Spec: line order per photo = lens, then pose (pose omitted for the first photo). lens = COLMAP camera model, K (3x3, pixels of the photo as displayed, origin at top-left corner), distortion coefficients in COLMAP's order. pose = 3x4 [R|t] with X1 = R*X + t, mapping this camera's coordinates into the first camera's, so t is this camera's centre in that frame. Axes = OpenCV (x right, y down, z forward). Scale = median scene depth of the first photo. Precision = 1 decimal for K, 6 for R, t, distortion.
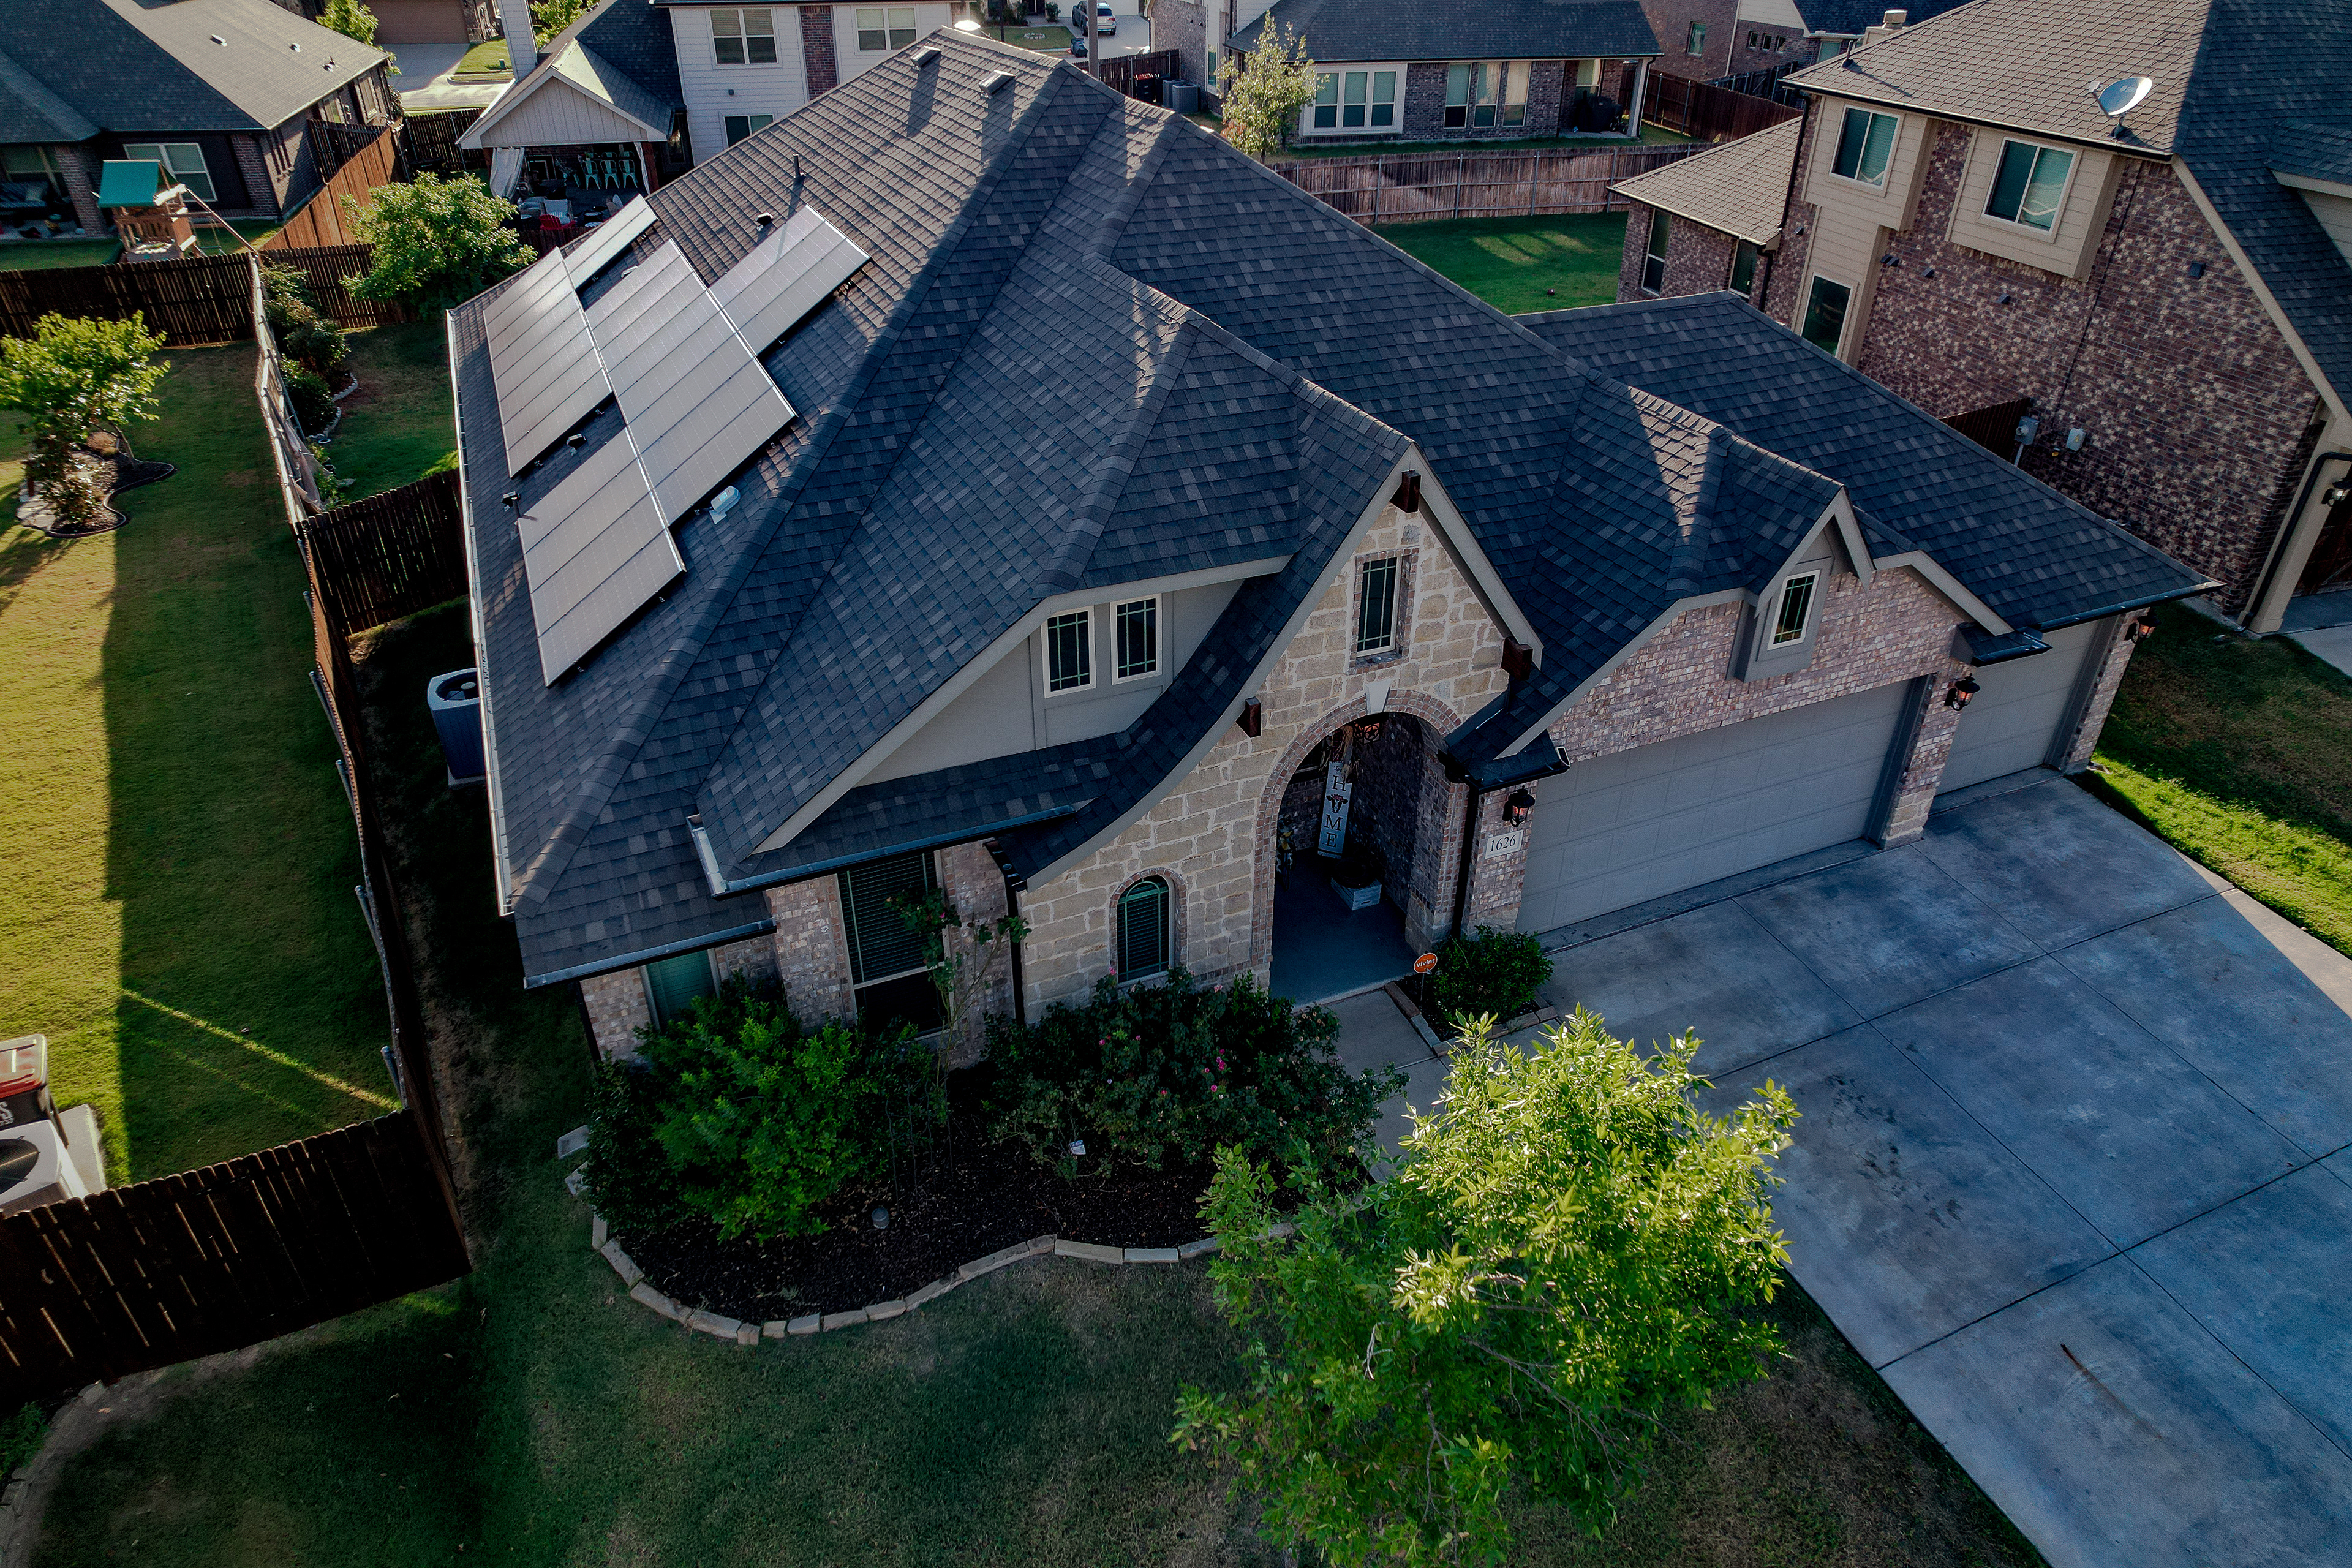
lens RADIAL K [[1488.6, 0, 1179.2], [0, 1488.6, 797.5], [0, 0, 1]] dist [-0.081679, 0.095239]
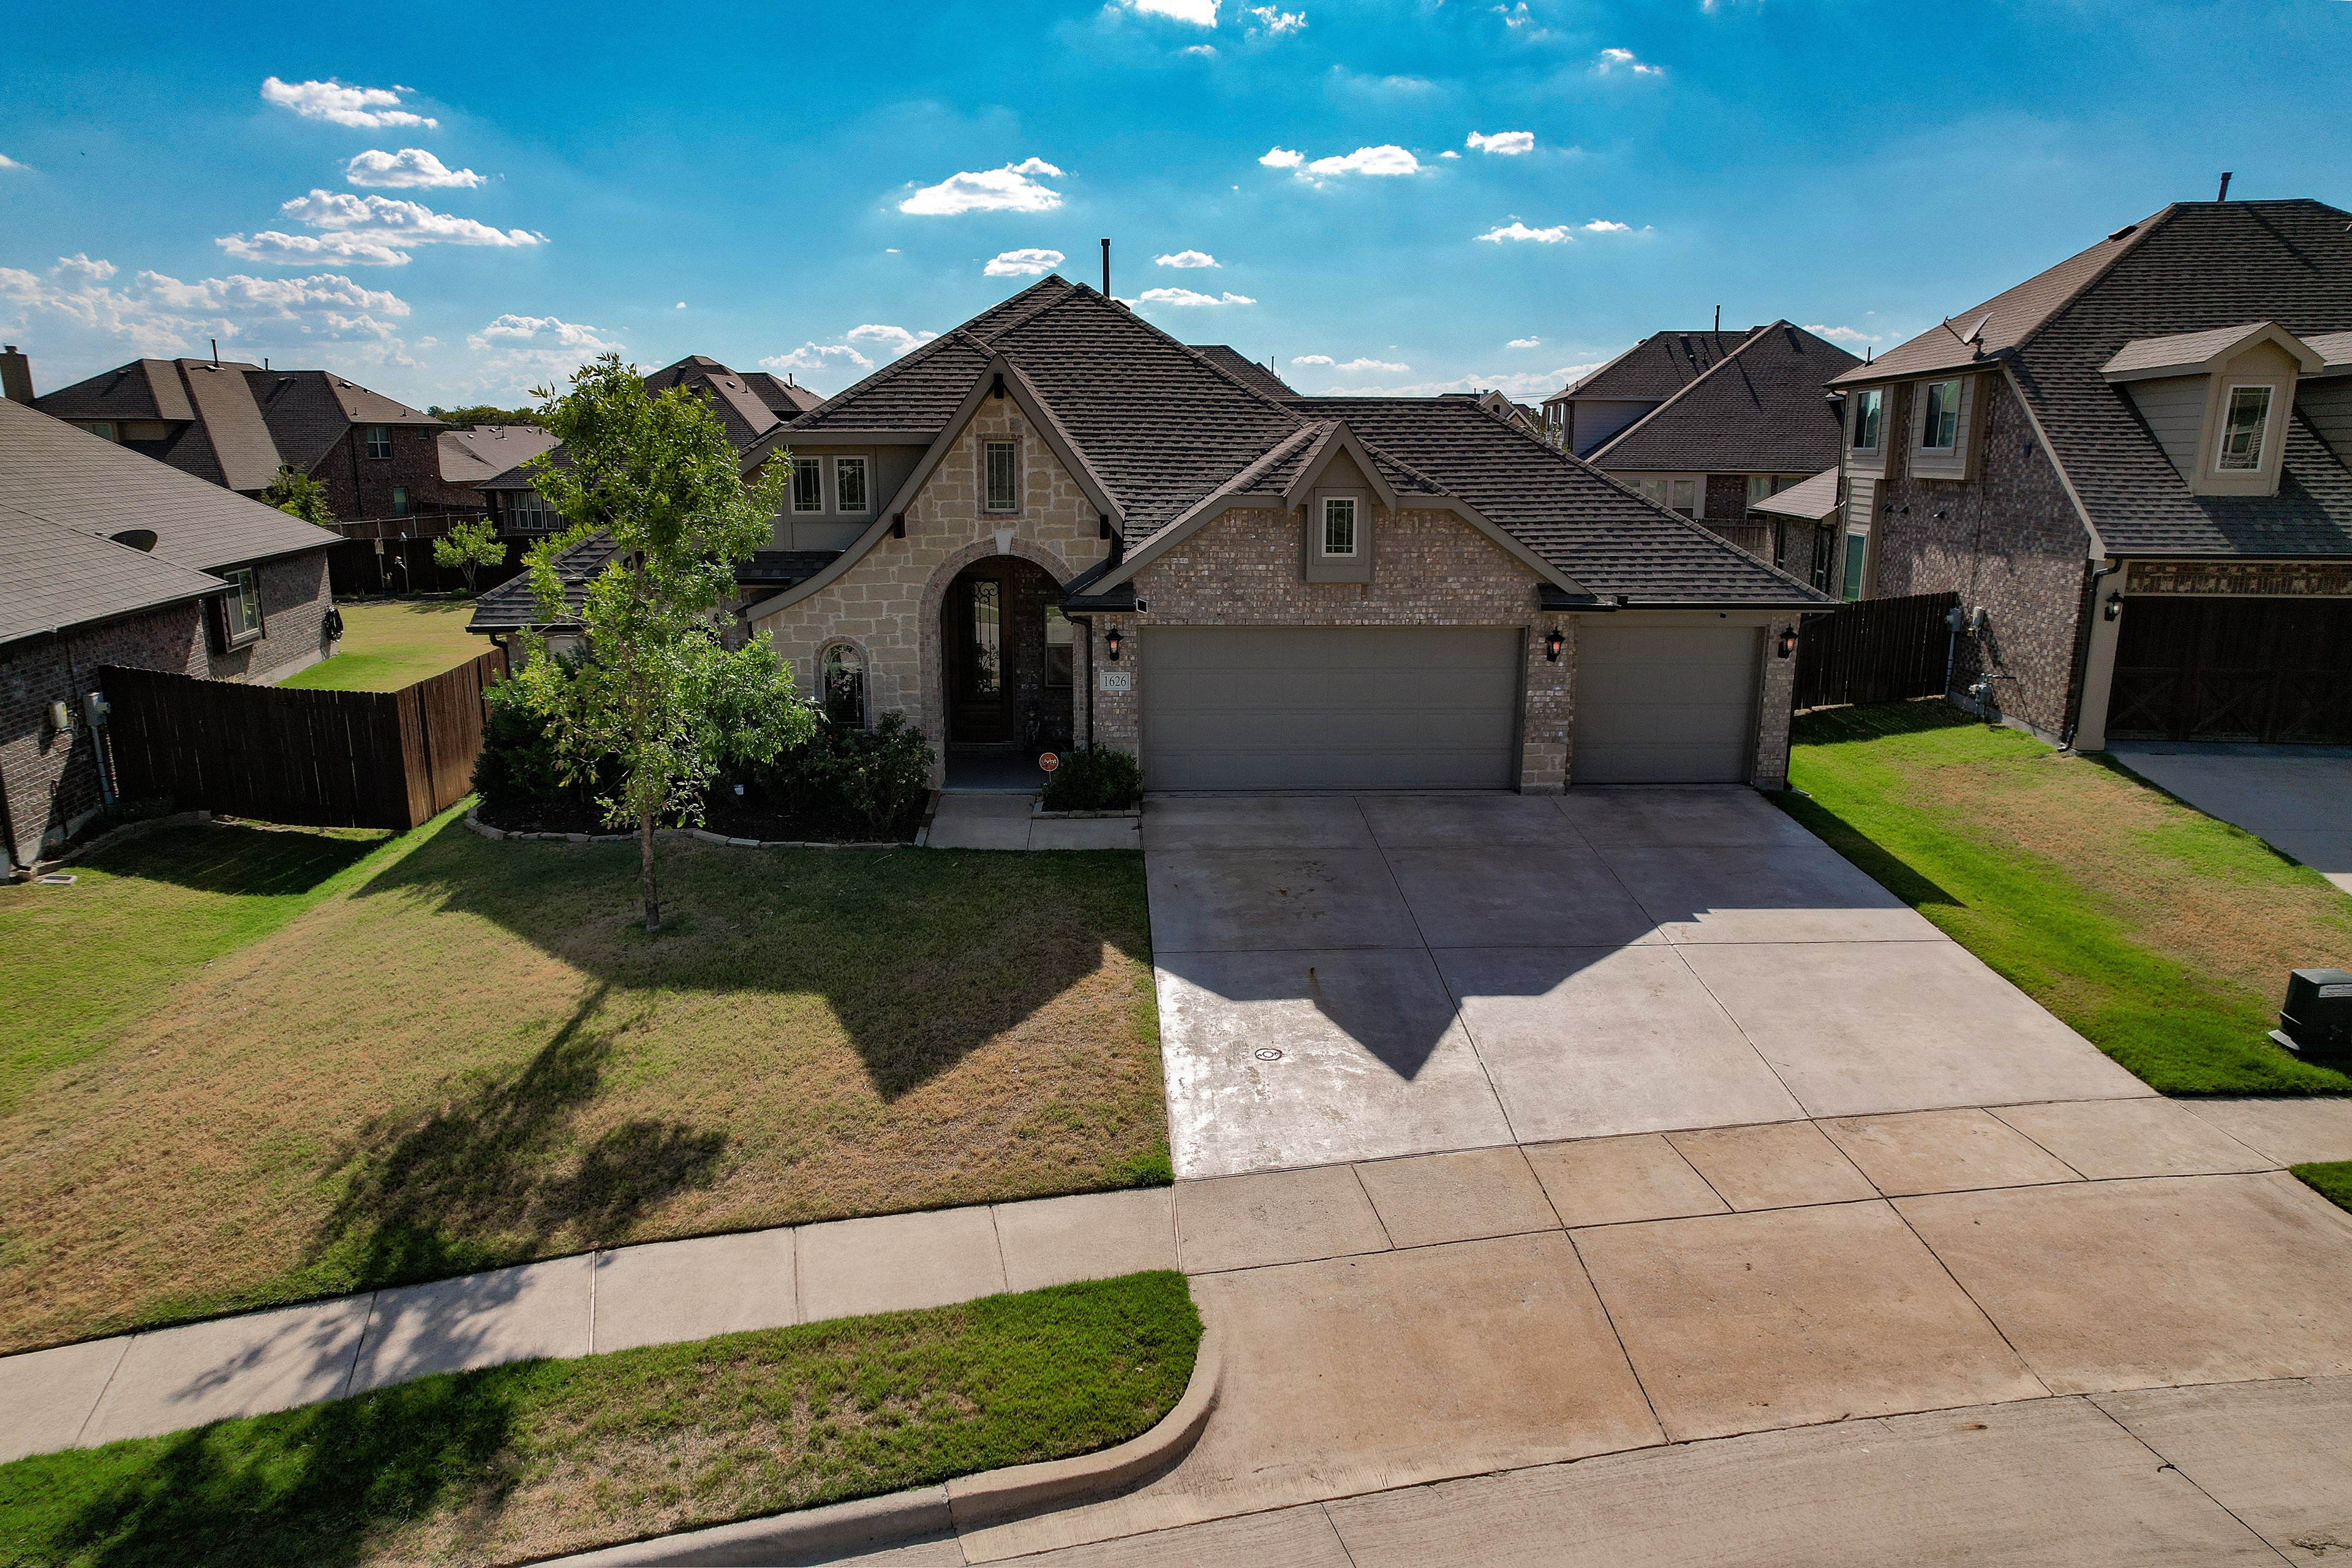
lens RADIAL K [[1488.6, 0, 1179.2], [0, 1488.6, 797.5], [0, 0, 1]] dist [-0.081679, 0.095239]
pose [[0.928562, 0.084601, -0.361407, 0.679329], [-0.198255, 0.936197, -0.290224, 0.451960], [0.313795, 0.341141, 0.886090, -0.141399]]
